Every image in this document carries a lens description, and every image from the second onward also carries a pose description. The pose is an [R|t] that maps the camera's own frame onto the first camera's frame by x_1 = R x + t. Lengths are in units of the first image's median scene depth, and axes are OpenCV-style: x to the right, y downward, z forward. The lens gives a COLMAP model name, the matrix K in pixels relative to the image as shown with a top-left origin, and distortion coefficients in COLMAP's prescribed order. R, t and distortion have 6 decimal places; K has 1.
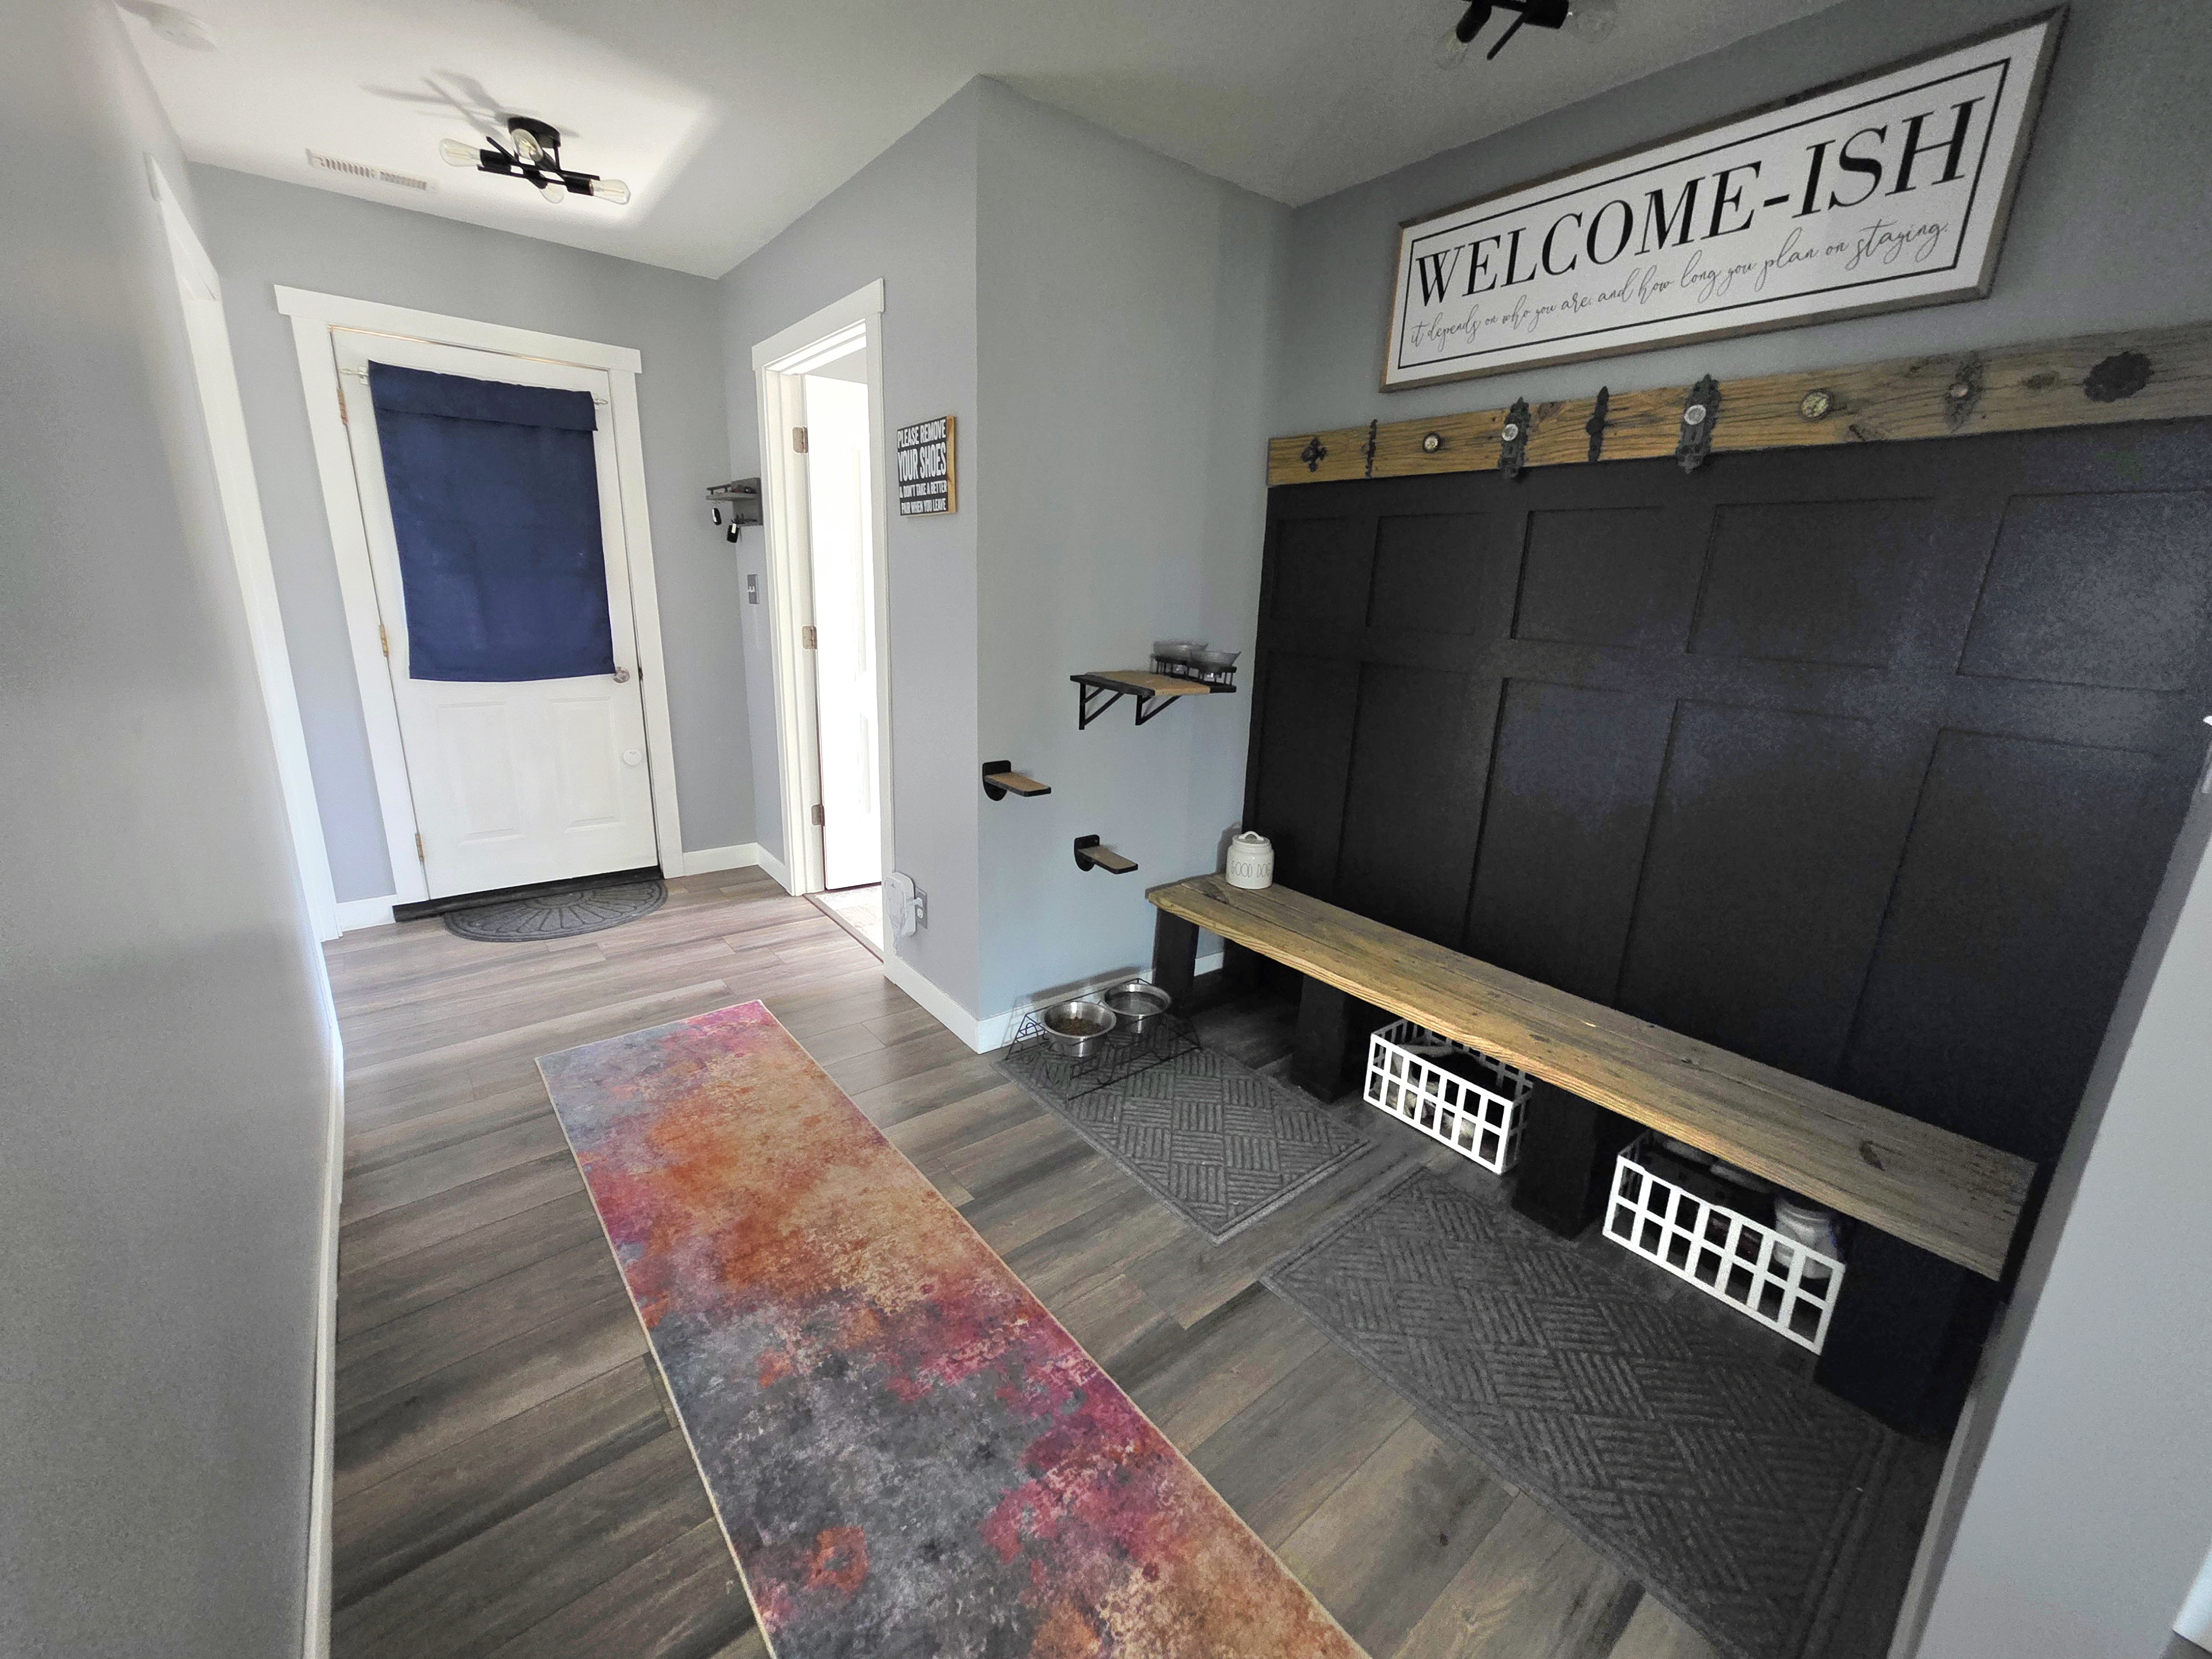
lens RADIAL K [[879.5, 0, 1133.5], [0, 879.5, 811.0], [0, 0, 1]] dist [-0.000262, 0.000204]
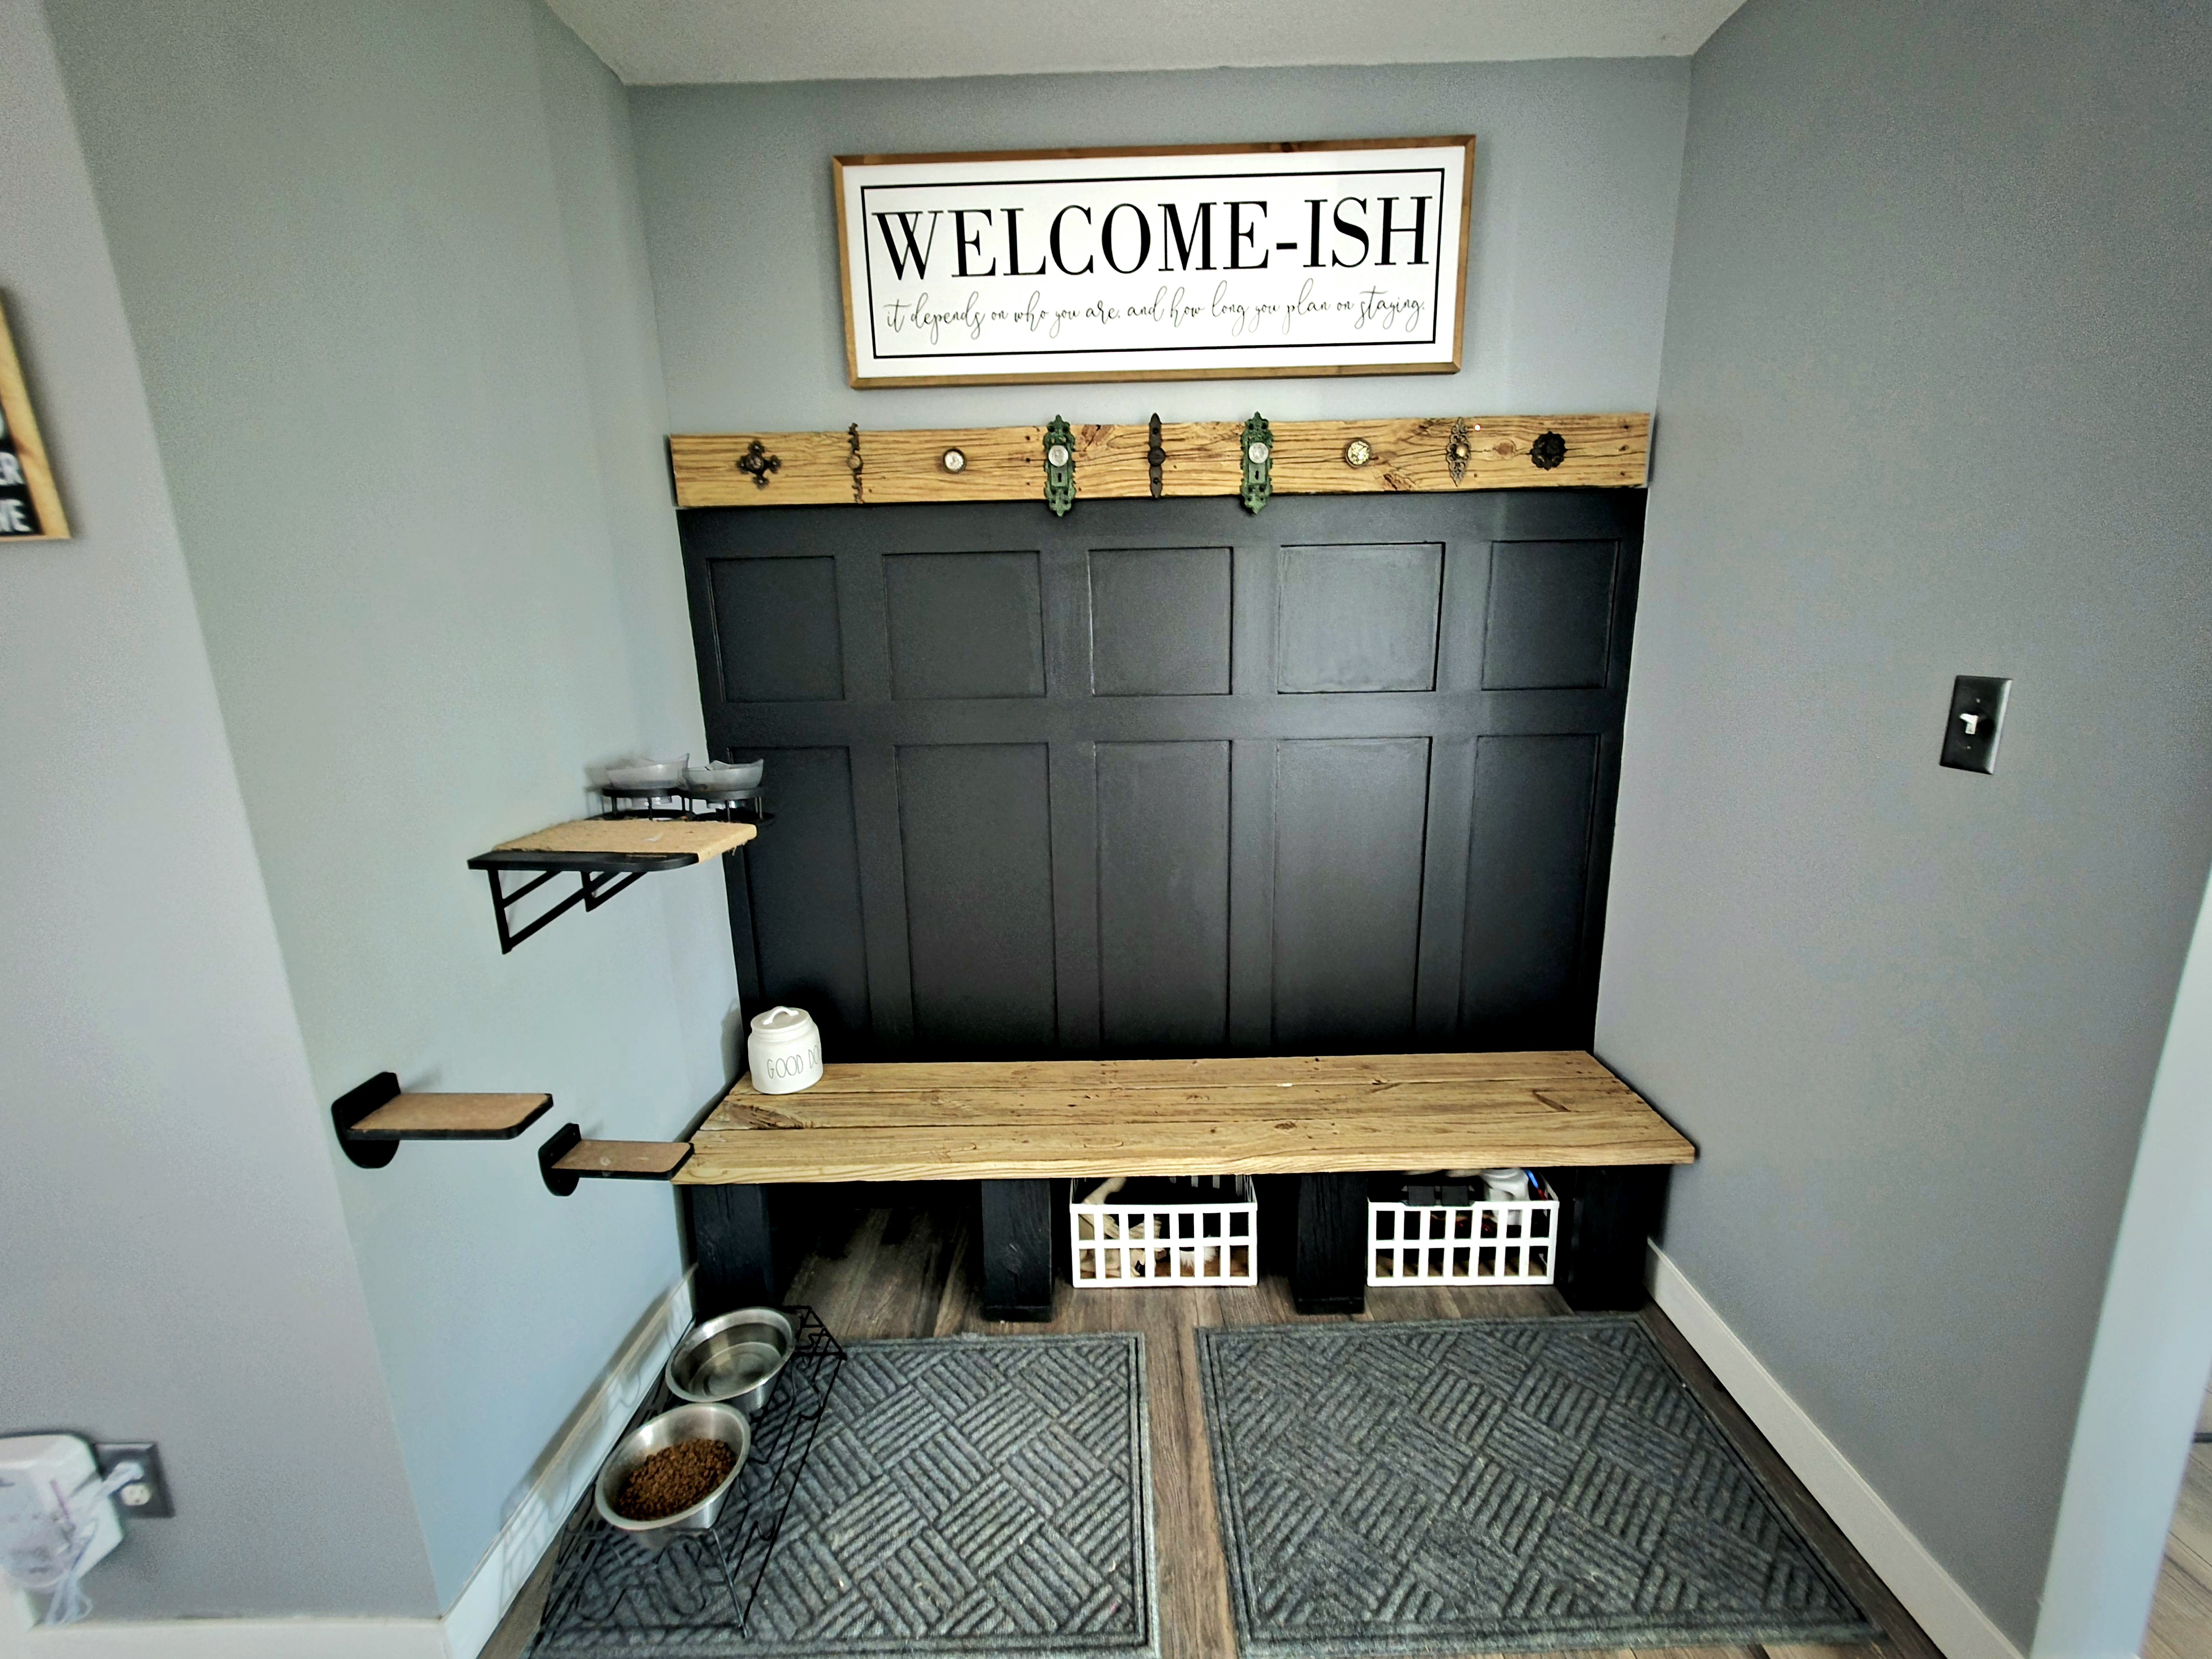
lens RADIAL K [[886.1, 0, 1106.0], [0, 886.1, 829.5], [0, 0, 1]] dist [-0.002616, 0.003855]
pose [[0.642915, -0.223206, 0.732693, -0.244382], [0.236781, 0.967658, 0.087018, -0.152620], [-0.728420, 0.117543, 0.674973, 0.450716]]
